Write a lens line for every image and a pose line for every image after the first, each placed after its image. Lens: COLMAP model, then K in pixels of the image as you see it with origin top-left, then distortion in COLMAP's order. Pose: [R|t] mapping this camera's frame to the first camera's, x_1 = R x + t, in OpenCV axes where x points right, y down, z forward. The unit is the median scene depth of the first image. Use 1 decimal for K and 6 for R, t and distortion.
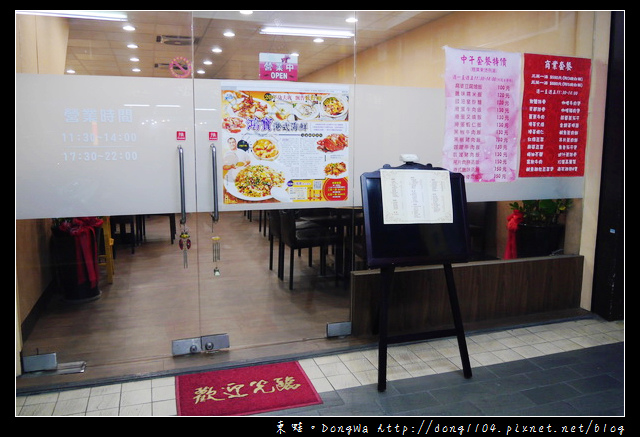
lens RADIAL K [[545.0, 0, 320.6], [0, 545.0, 218.9], [0, 0, 1]] dist [-0.054729, 0.003346]
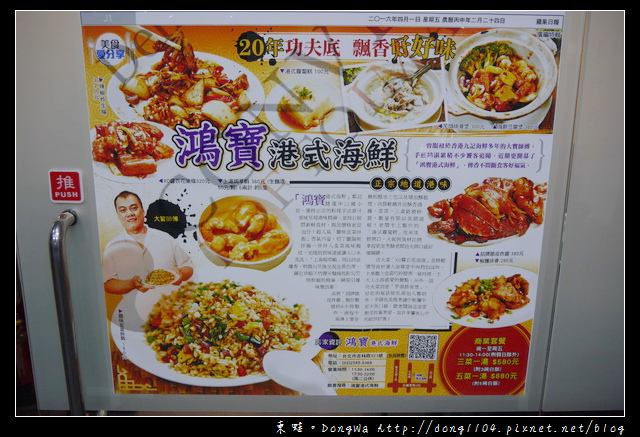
lens RADIAL K [[545.0, 0, 319.2], [0, 545.0, 218.6], [0, 0, 1]] dist [-0.054729, 0.003346]
pose [[0.958654, 0.072017, -0.275312, 0.017083], [-0.041944, 0.992640, 0.113606, -0.167310], [0.281468, -0.097360, 0.954619, 0.725068]]
